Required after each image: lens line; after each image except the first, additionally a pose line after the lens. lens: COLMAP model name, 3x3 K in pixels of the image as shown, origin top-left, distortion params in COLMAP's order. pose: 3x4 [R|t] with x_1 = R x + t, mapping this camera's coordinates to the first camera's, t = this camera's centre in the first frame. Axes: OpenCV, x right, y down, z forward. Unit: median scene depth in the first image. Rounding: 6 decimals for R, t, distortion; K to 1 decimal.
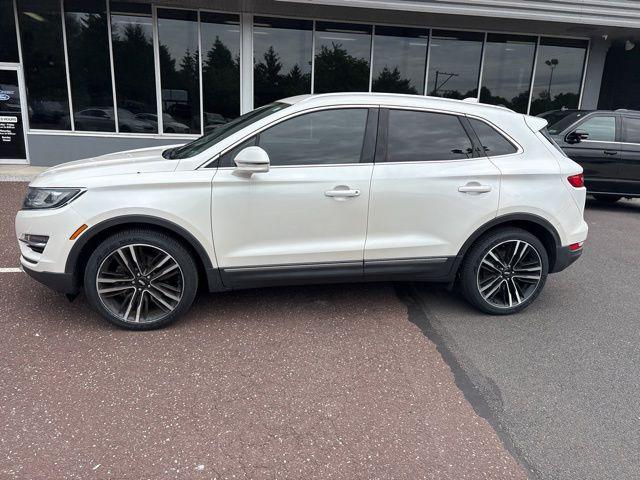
lens RADIAL K [[472.9, 0, 321.7], [0, 472.9, 243.8], [0, 0, 1]] dist [0.058816, -0.062862]
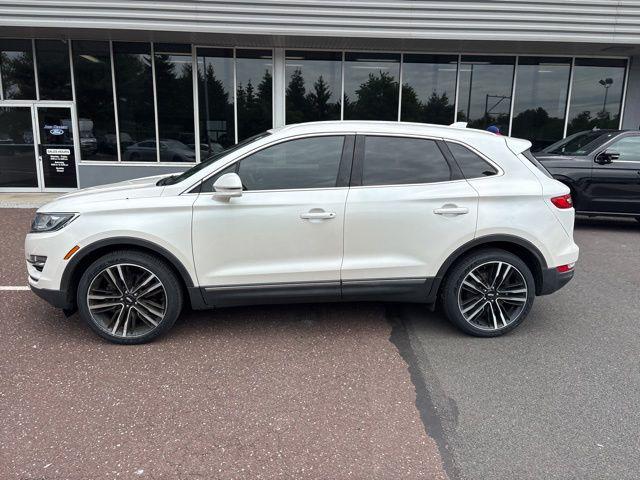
lens RADIAL K [[472.9, 0, 331.9], [0, 472.9, 241.3], [0, 0, 1]] dist [0.058816, -0.062862]
pose [[0.994710, -0.001986, -0.102708, 0.170081], [-0.003809, 0.998412, -0.056202, 0.007647], [0.102657, 0.056295, 0.993123, -0.028295]]
